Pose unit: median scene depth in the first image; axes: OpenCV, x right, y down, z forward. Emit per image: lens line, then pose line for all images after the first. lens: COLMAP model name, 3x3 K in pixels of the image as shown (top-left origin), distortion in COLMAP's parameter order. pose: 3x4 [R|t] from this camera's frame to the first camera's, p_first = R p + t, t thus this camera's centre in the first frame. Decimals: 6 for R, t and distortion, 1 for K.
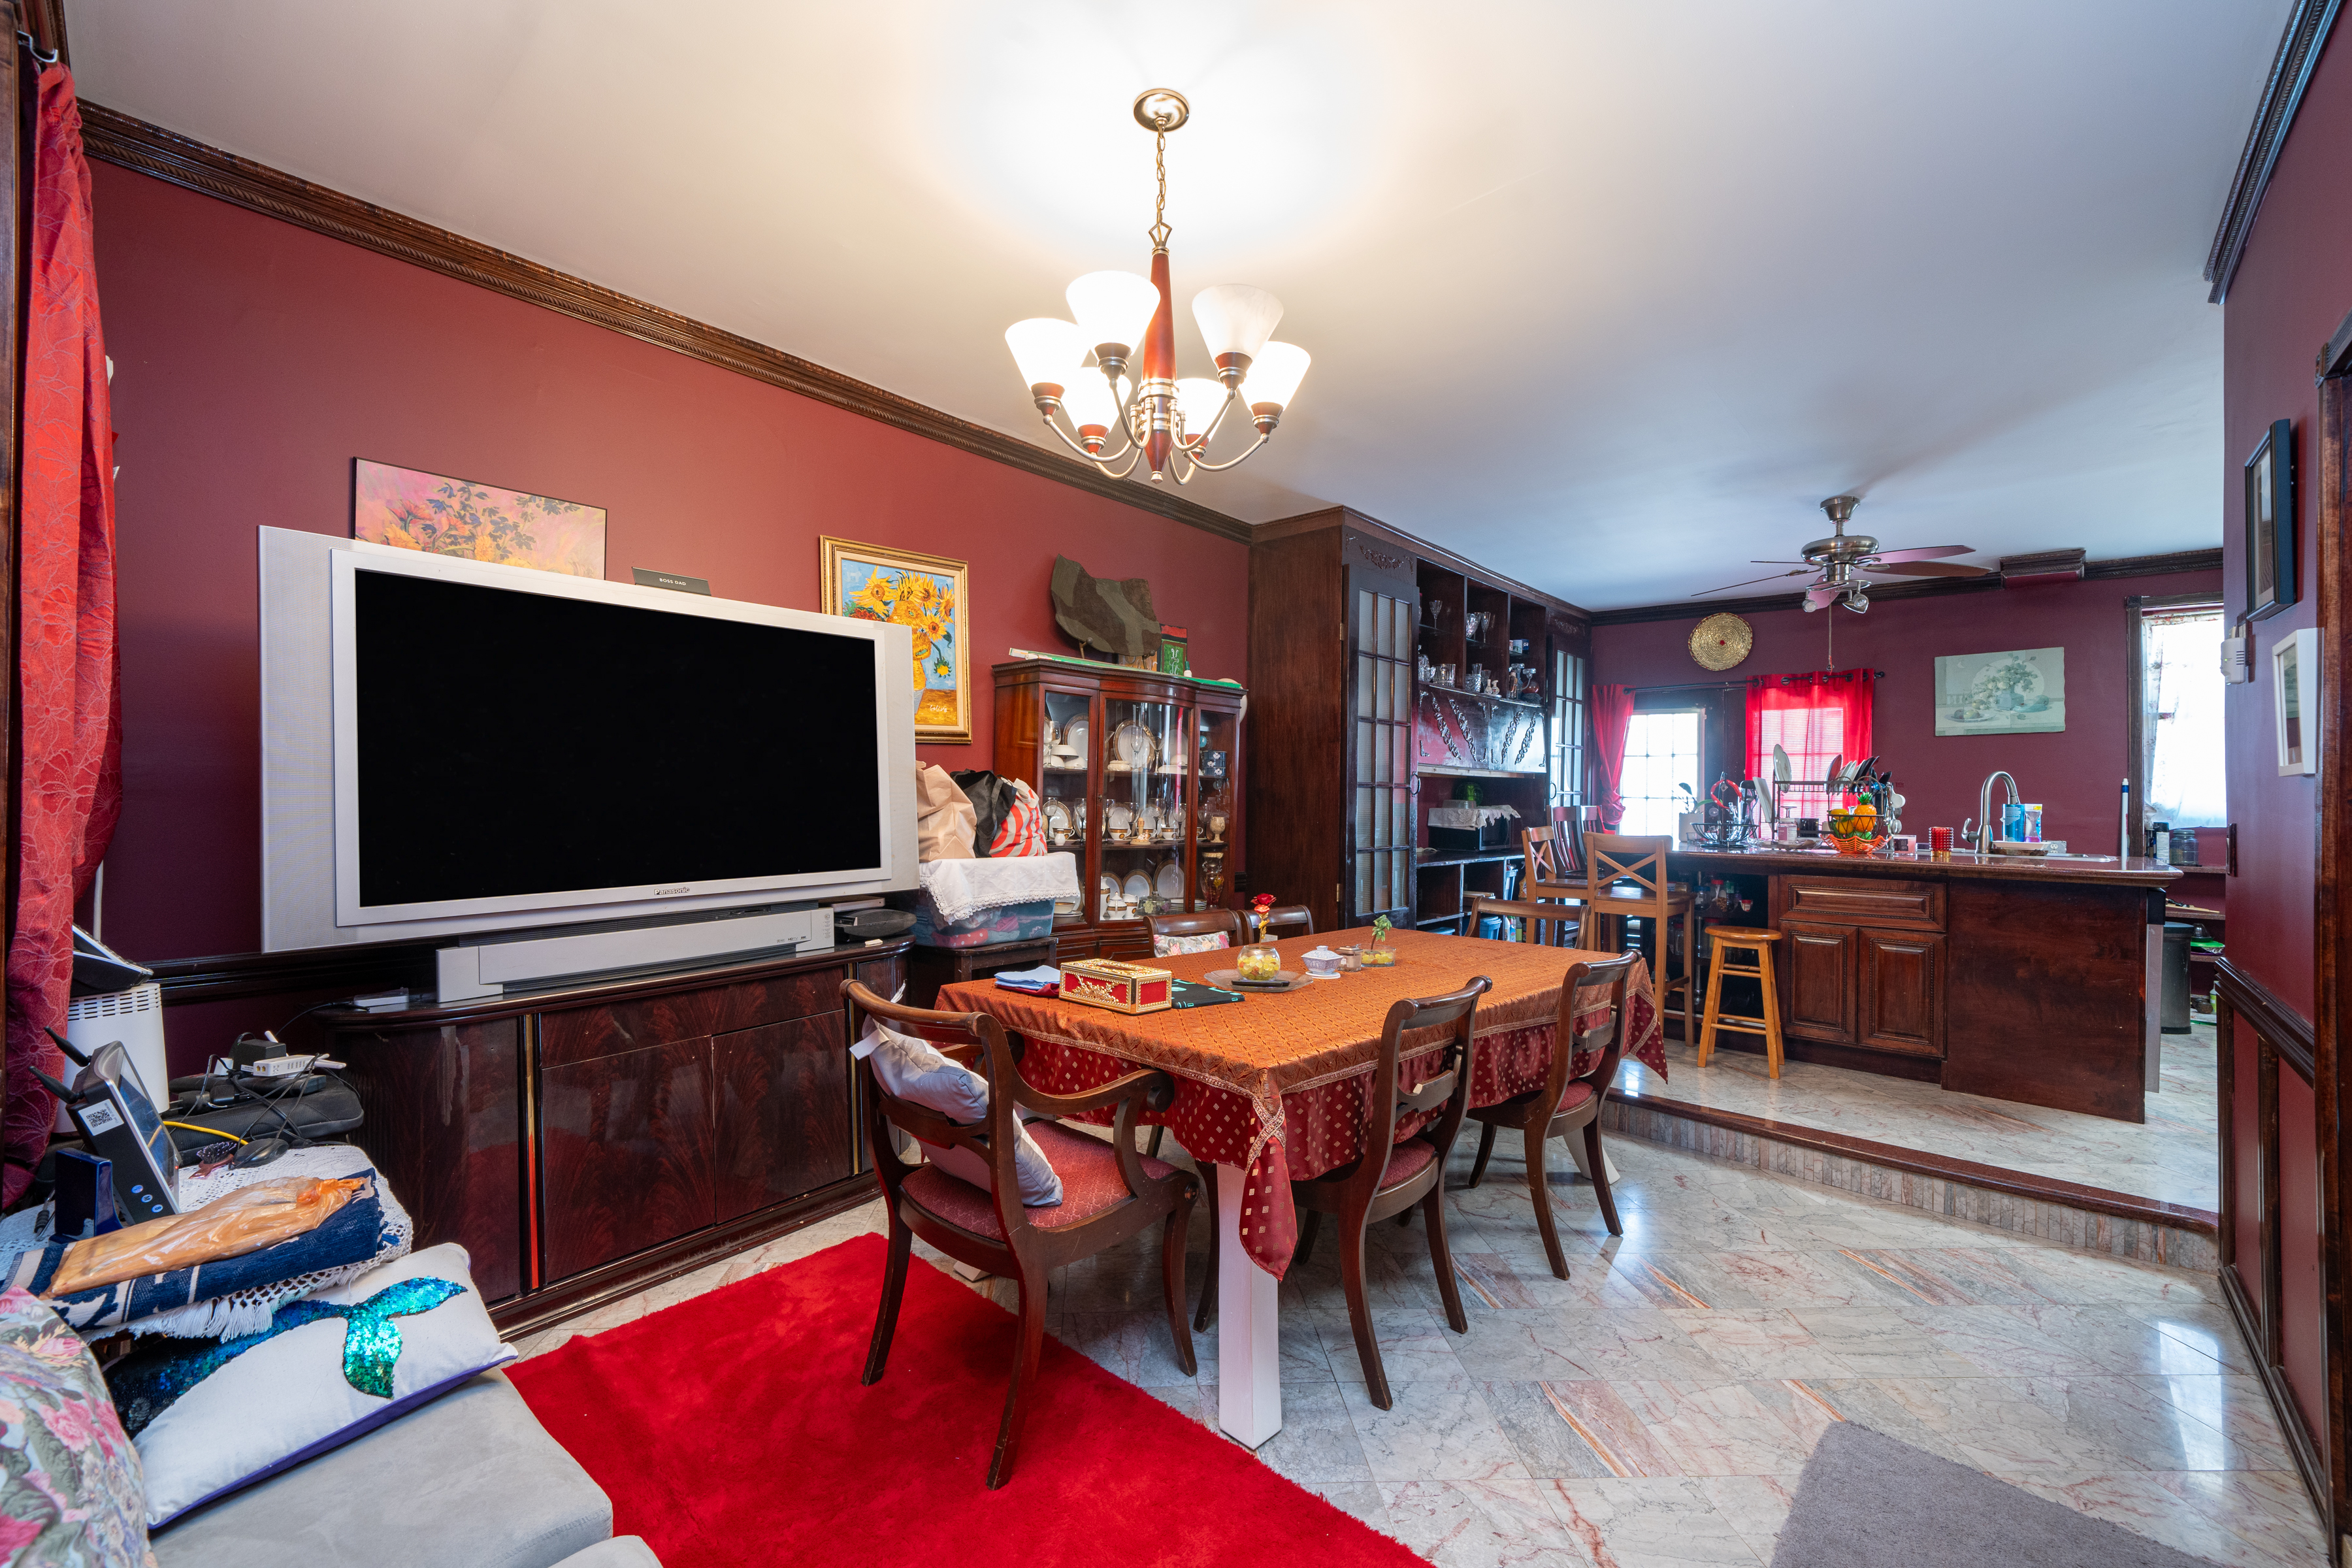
lens RADIAL K [[947.9, 0, 1185.5], [0, 947.9, 790.1], [0, 0, 1]] dist [-0.001846, -0.000146]
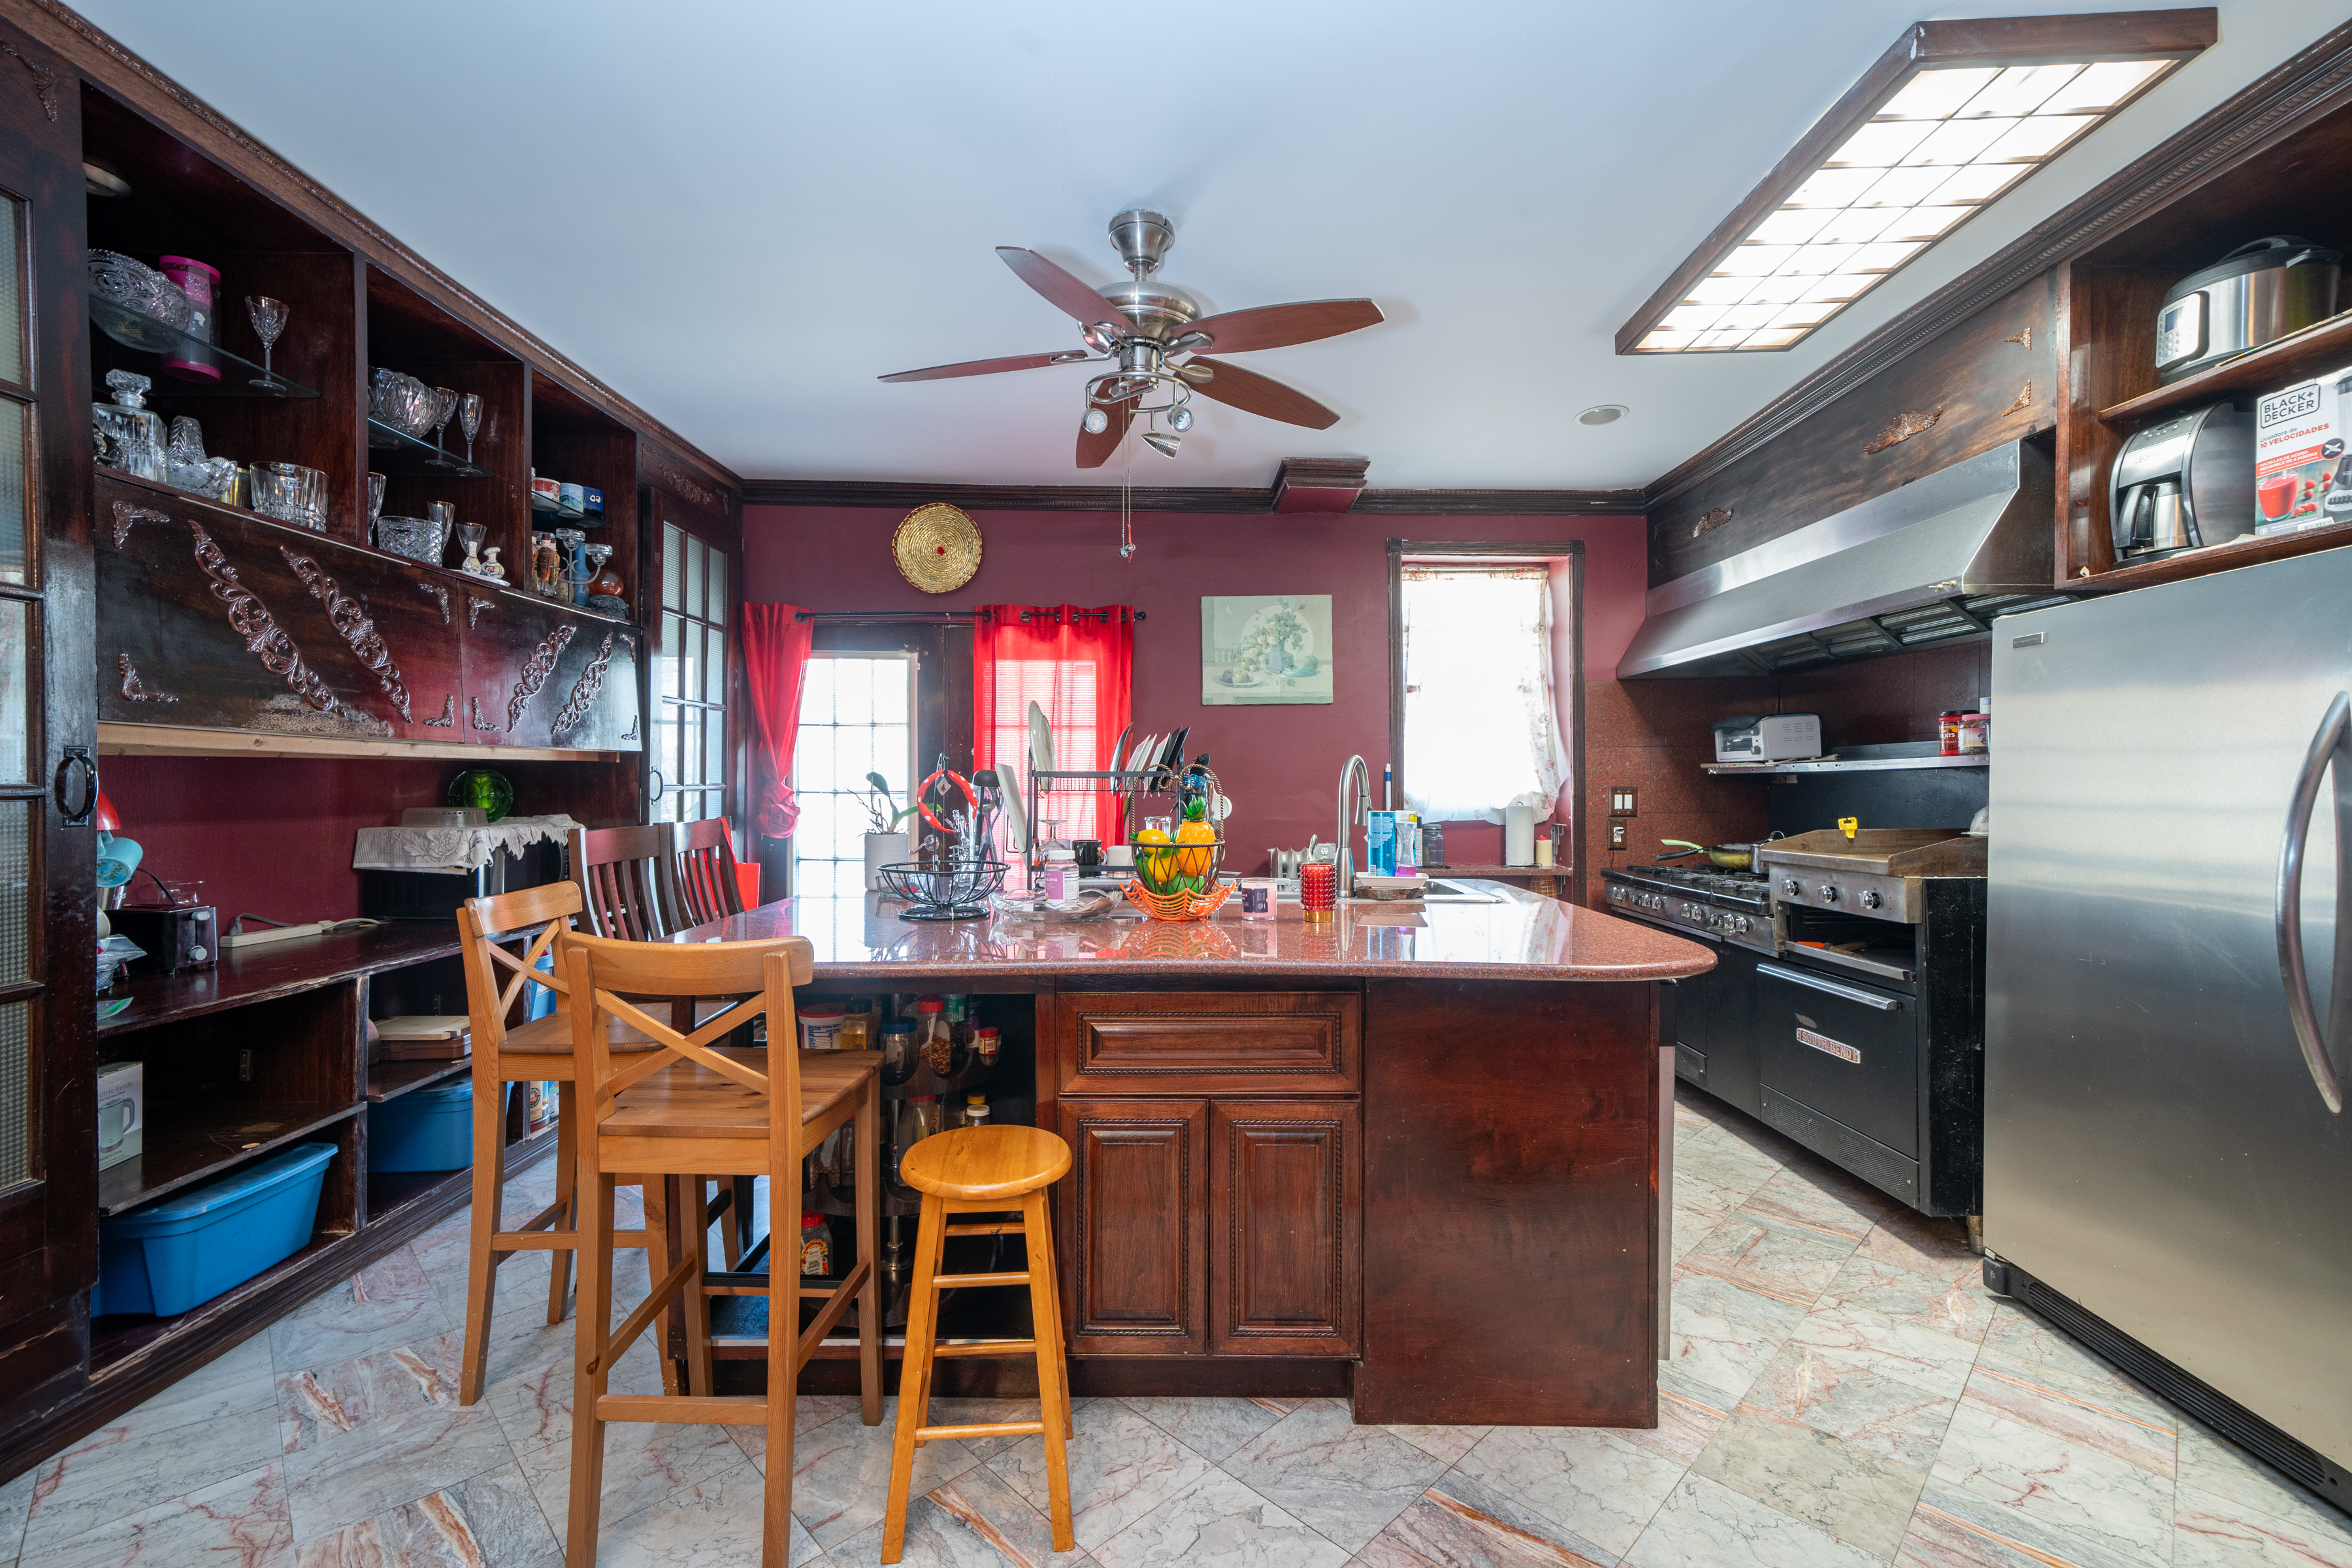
lens RADIAL K [[1035.9, 0, 1177.4], [0, 1035.9, 777.9], [0, 0, 1]] dist [0.000455, 0.000084]
pose [[0.741125, -0.011034, 0.671276, 0.251774], [0.004984, 0.999928, 0.010933, -0.010080], [-0.671349, -0.004757, 0.741127, 0.440251]]
